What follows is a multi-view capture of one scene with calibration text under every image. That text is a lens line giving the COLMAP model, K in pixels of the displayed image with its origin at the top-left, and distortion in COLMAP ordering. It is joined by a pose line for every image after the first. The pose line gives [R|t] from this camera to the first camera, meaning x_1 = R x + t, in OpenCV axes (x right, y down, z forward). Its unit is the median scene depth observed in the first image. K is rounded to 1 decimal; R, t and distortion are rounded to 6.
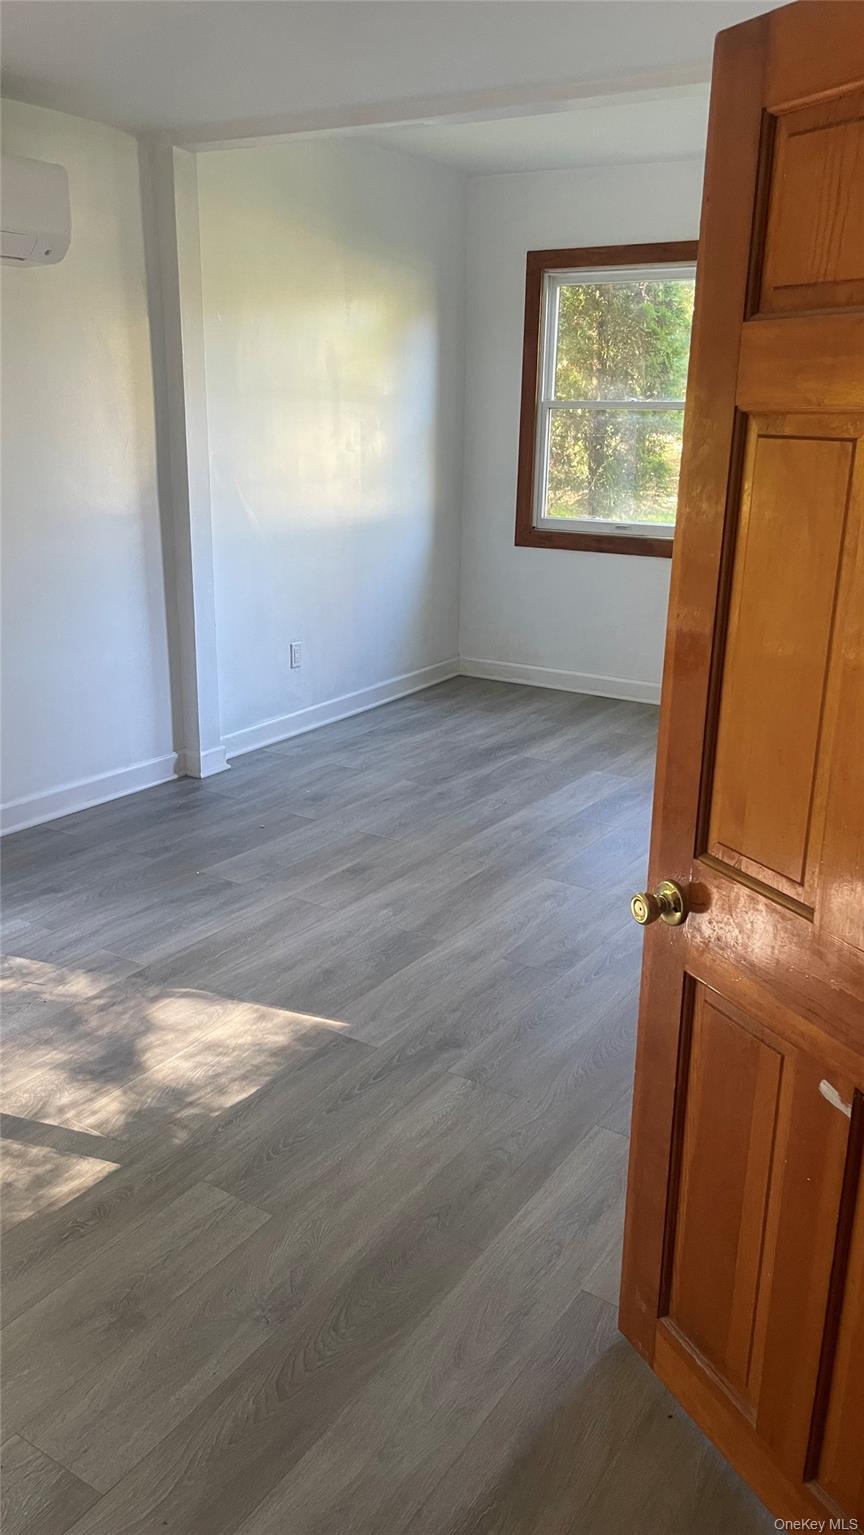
lens RADIAL K [[1180.7, 0, 432.0], [0, 1180.7, 767.5], [0, 0, 1]] dist [0.098072, -0.126968]
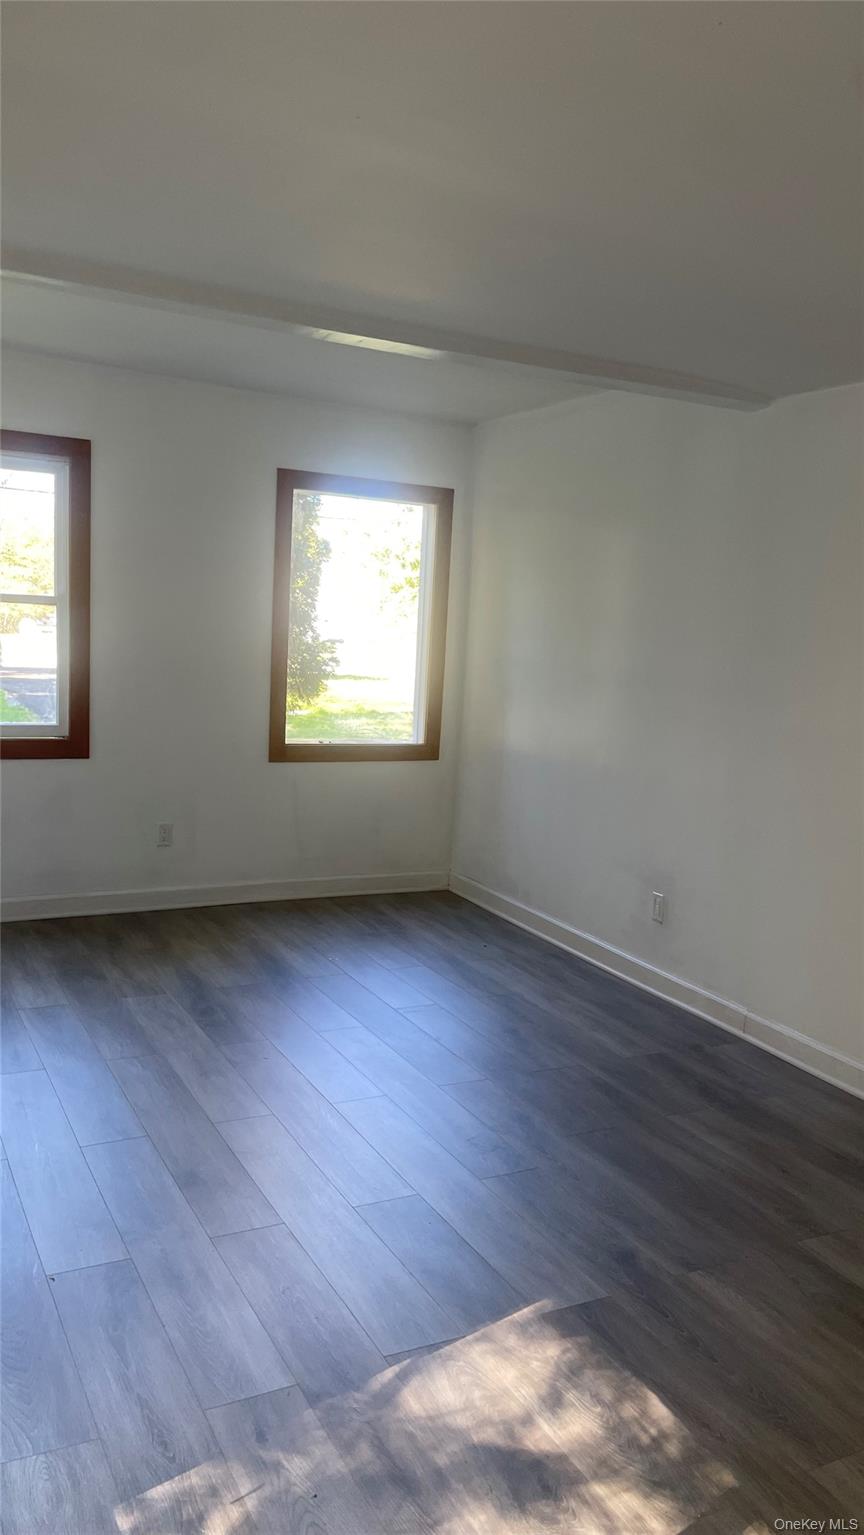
lens RADIAL K [[1180.7, 0, 432.0], [0, 1180.7, 767.5], [0, 0, 1]] dist [0.098072, -0.126968]
pose [[0.494637, -0.108731, 0.862272, -0.808355], [0.216675, 0.976243, -0.001191, -0.185399], [-0.841657, 0.187422, 0.506445, 0.503527]]
